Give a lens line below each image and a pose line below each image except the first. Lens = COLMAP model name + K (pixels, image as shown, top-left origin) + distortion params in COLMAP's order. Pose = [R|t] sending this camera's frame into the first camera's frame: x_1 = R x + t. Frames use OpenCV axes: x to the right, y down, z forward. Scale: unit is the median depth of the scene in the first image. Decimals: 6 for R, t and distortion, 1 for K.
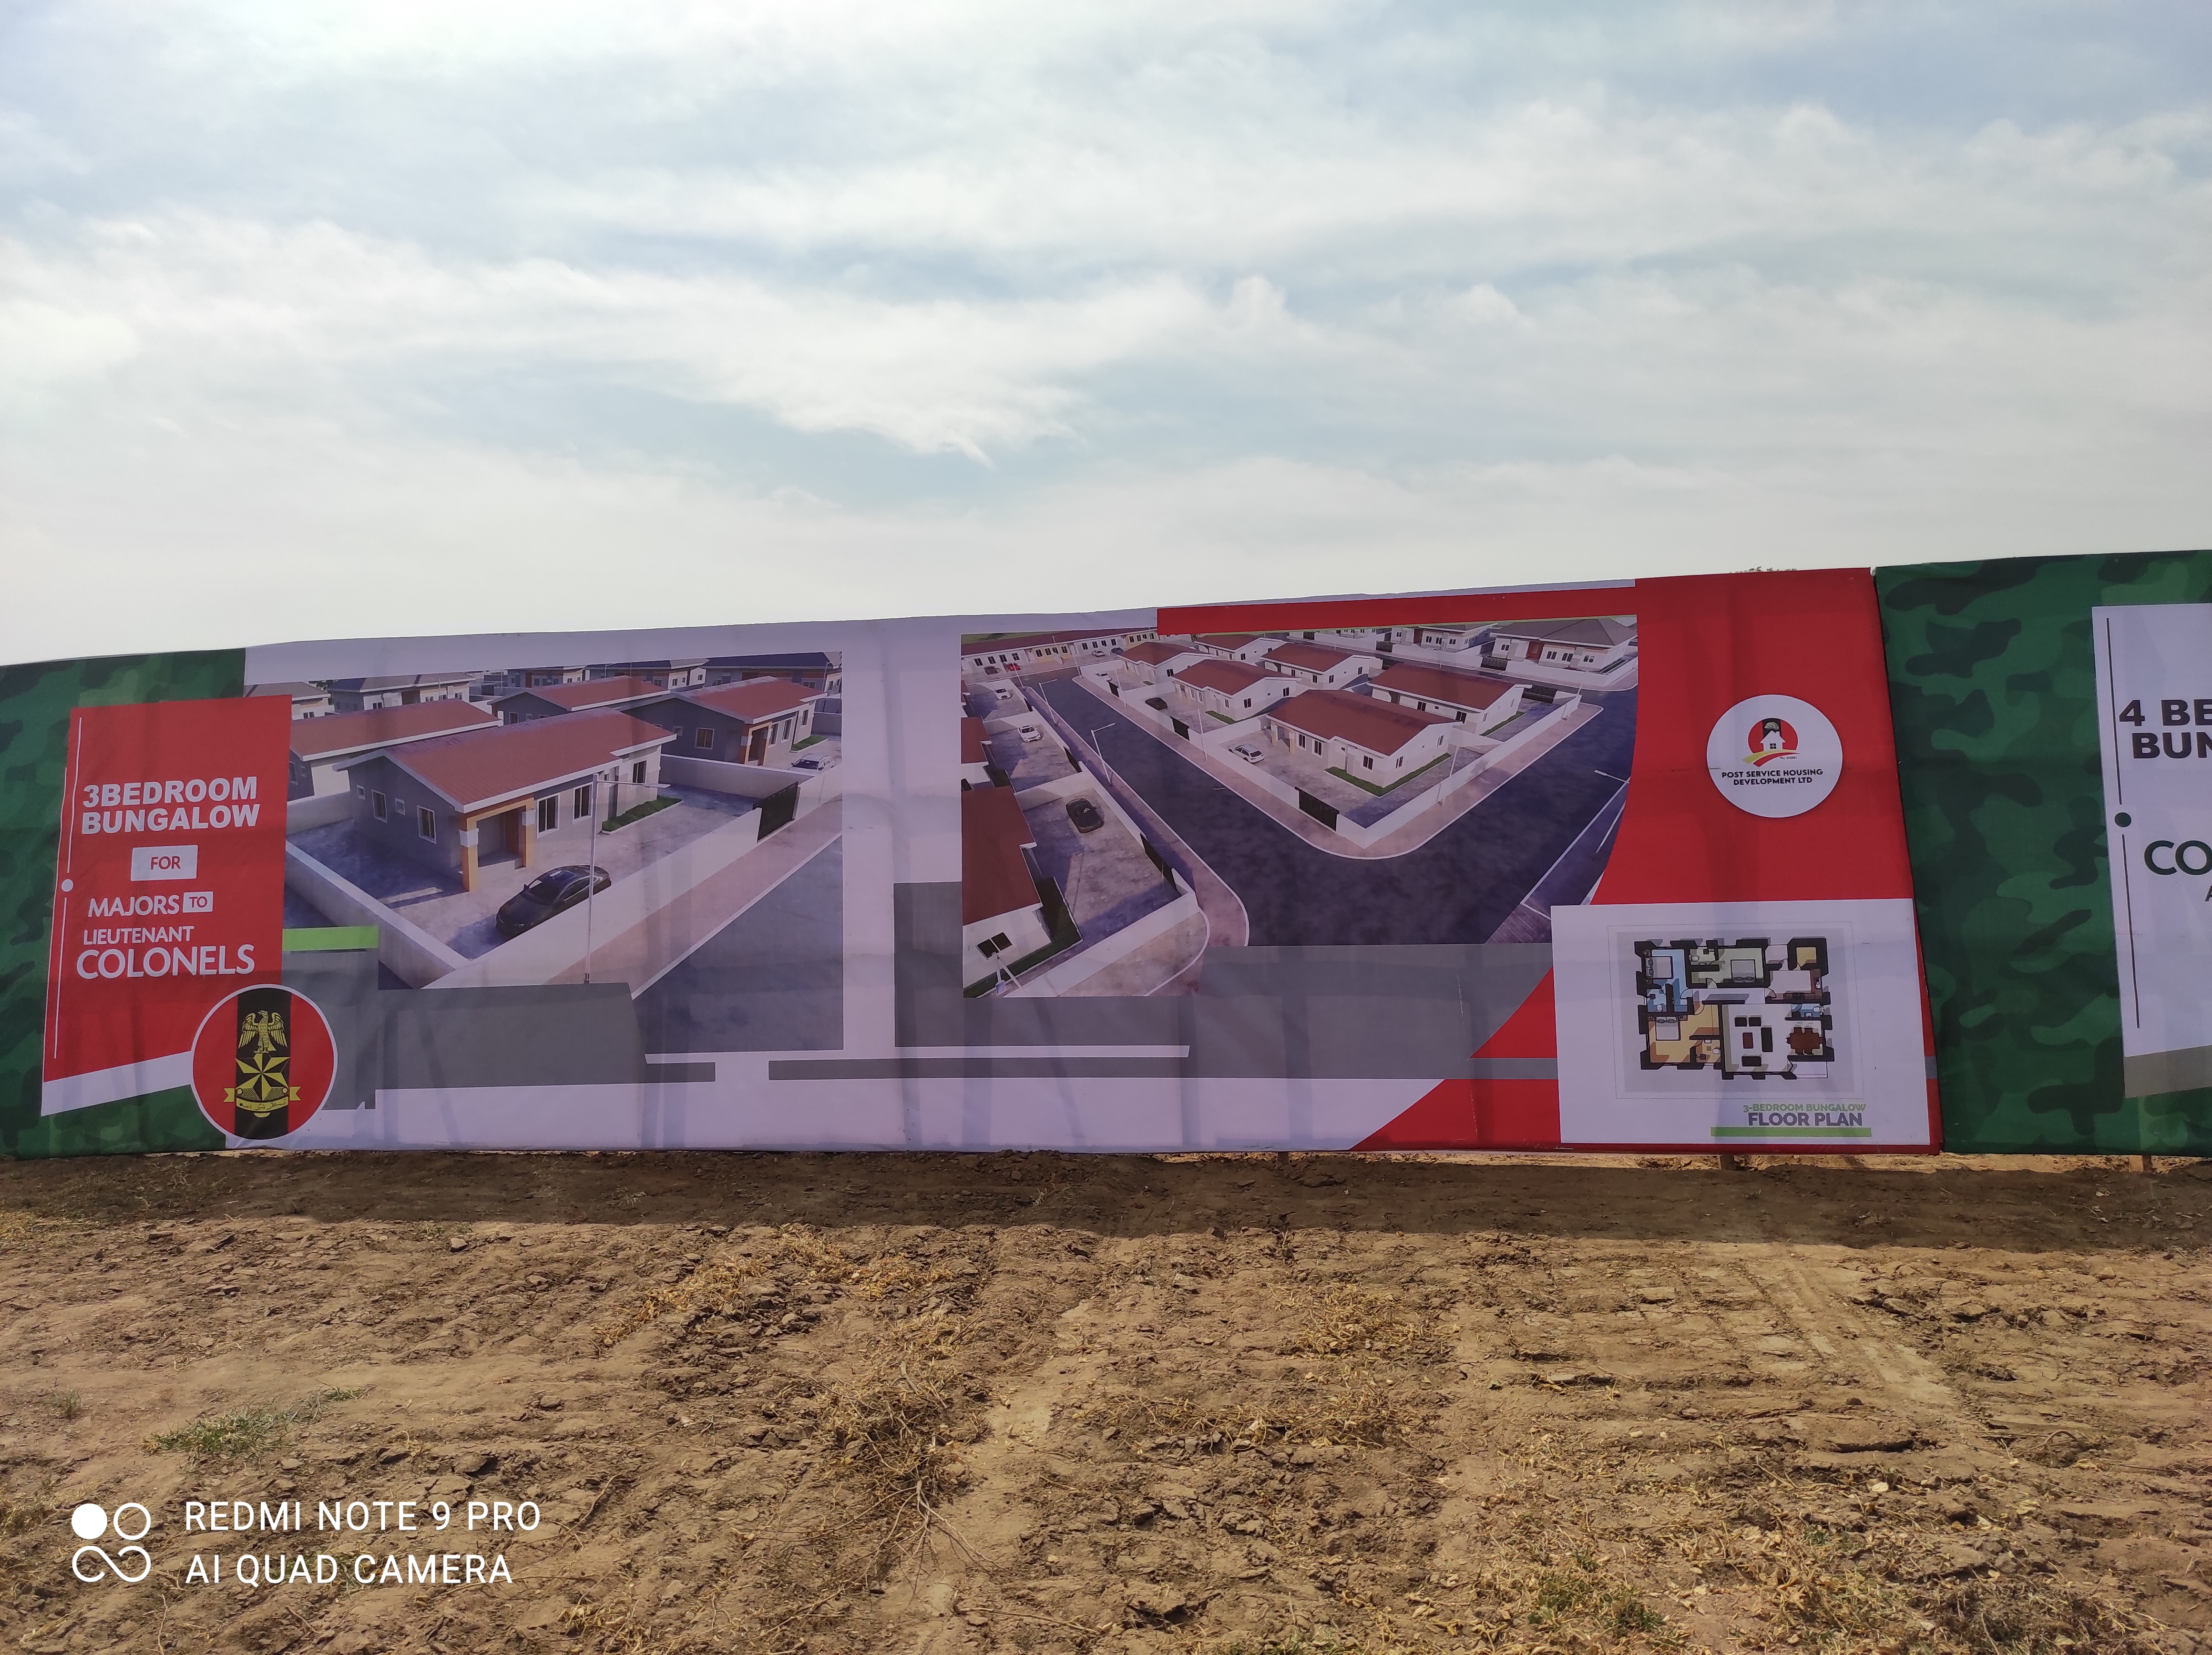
lens RADIAL K [[1650.1, 0, 1106.0], [0, 1650.1, 814.2], [0, 0, 1]] dist [0.054845, -0.044424]
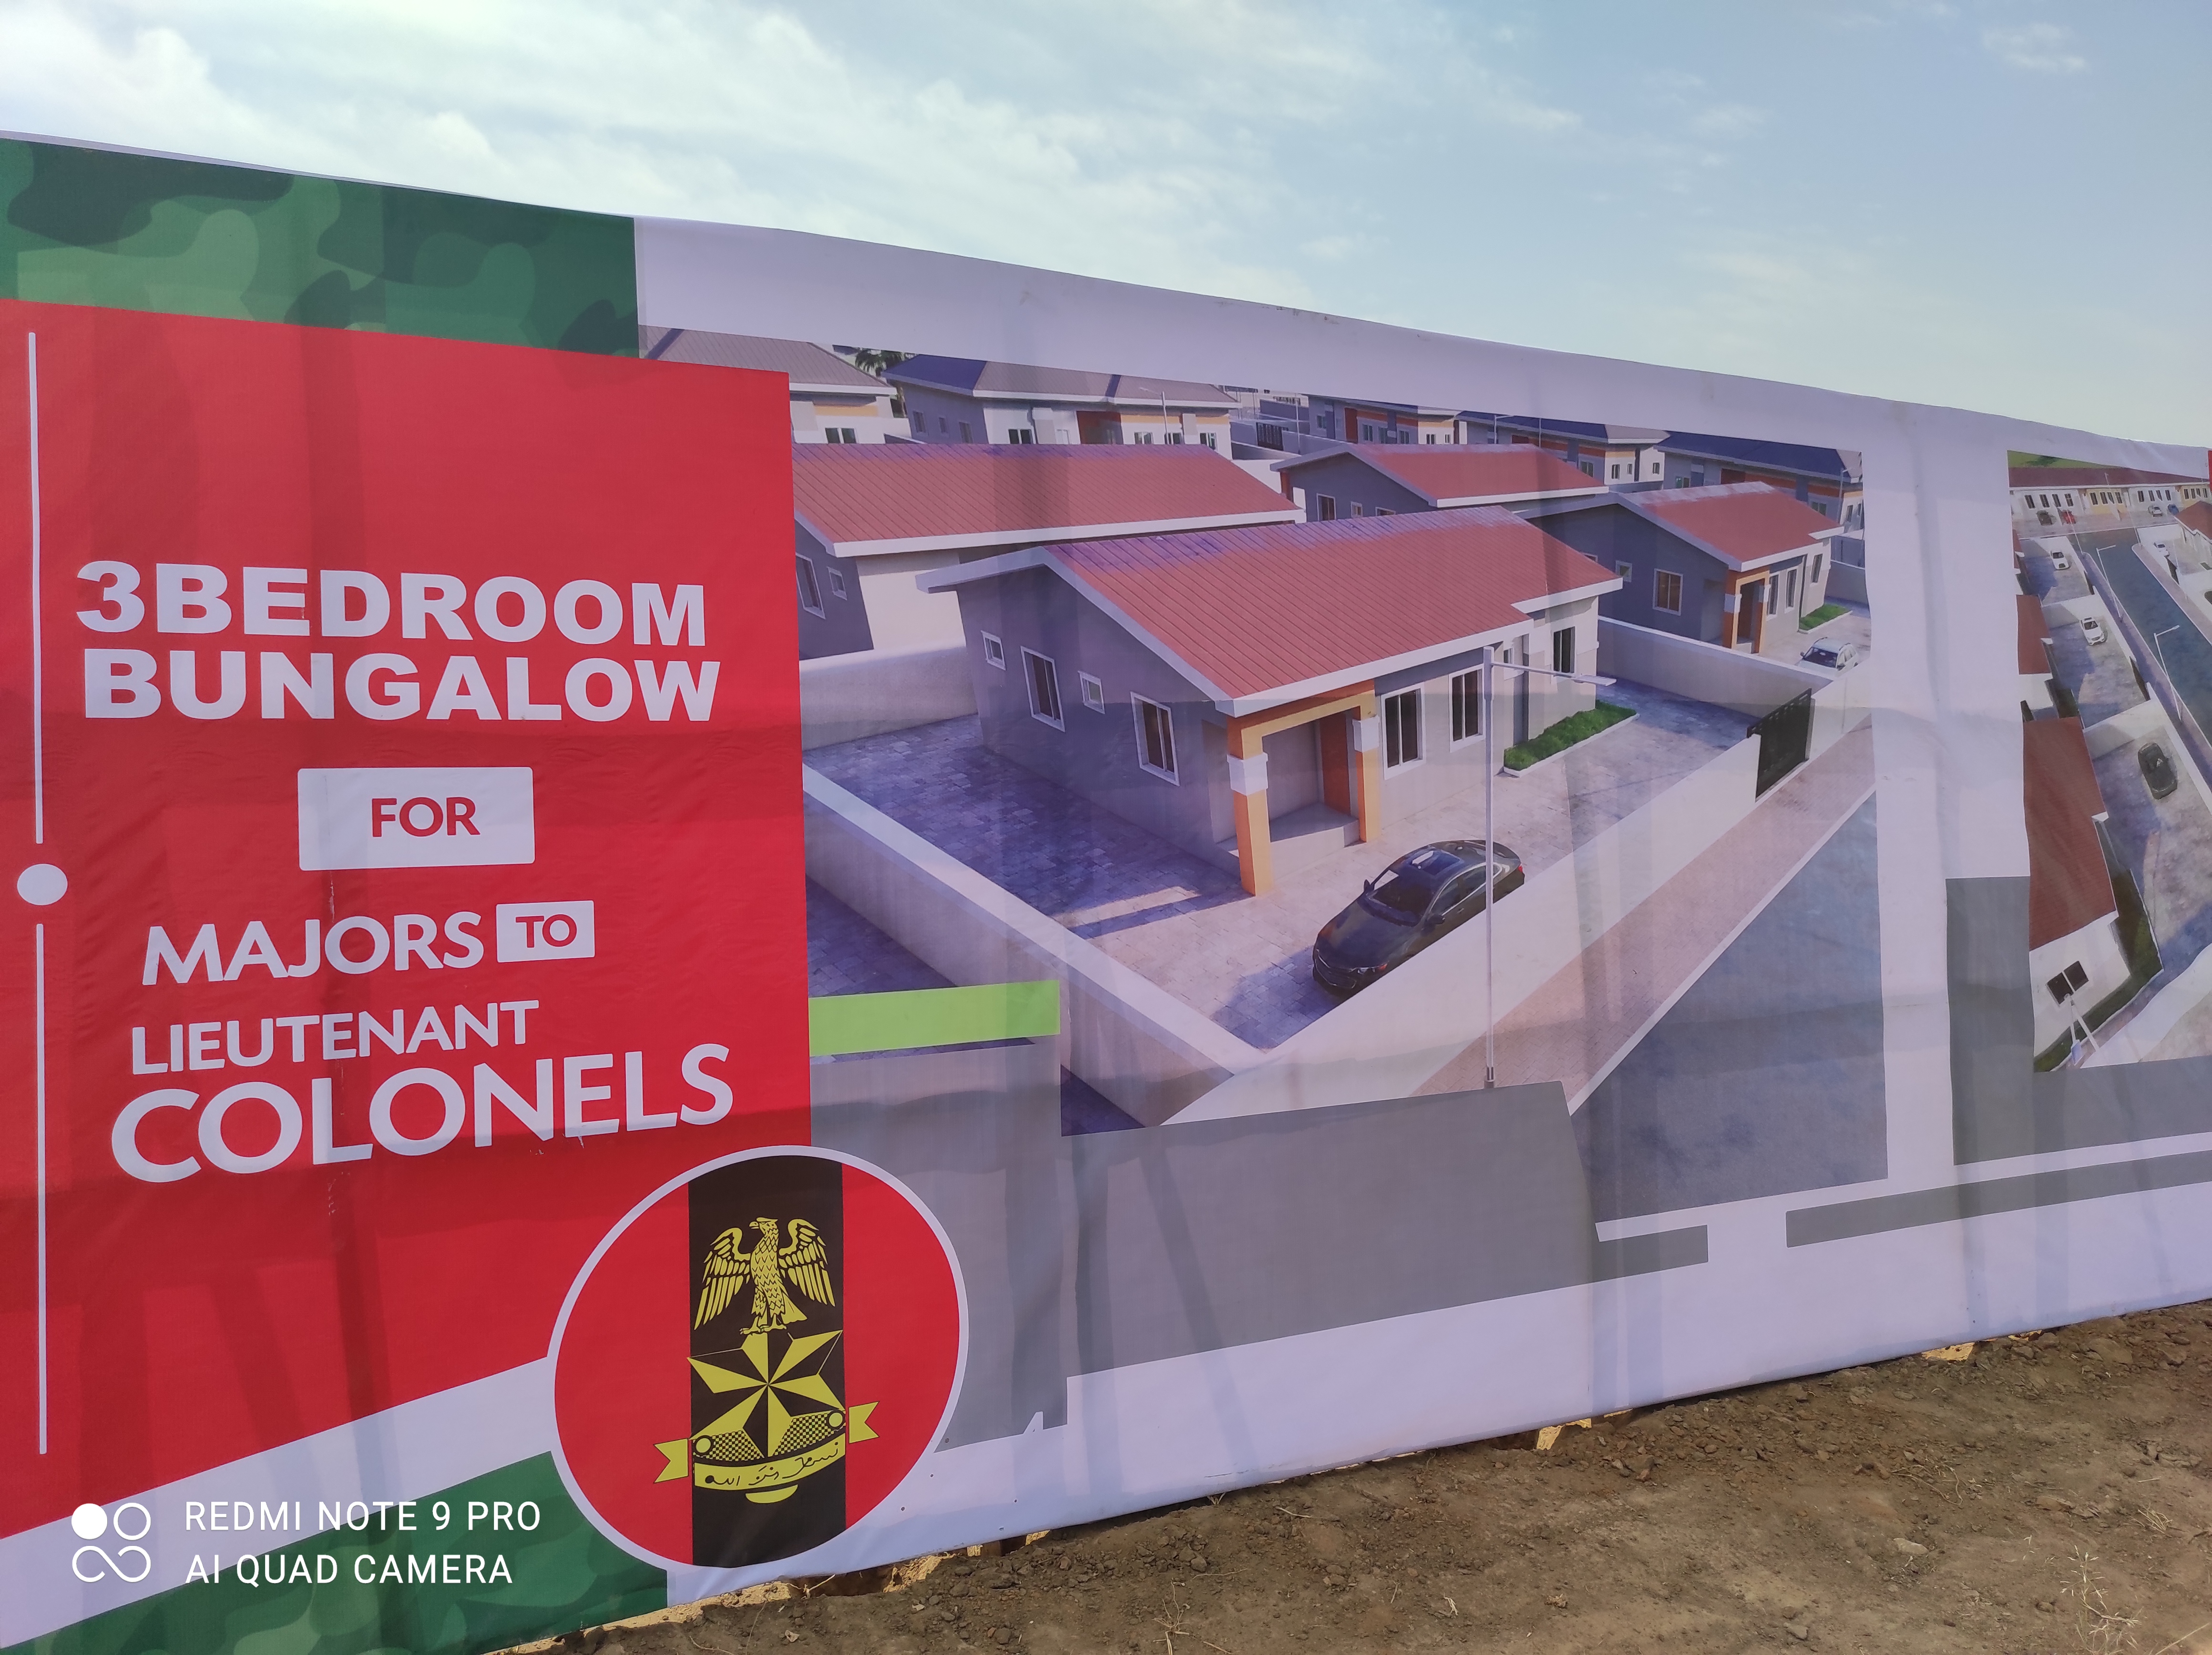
lens RADIAL K [[1650.1, 0, 1104.7], [0, 1650.1, 824.8], [0, 0, 1]] dist [0.054845, -0.044424]
pose [[0.819984, 0.007352, 0.572340, -0.665152], [-0.051807, 0.996767, 0.061420, 0.002992], [-0.570037, -0.080015, 0.817713, 0.669131]]
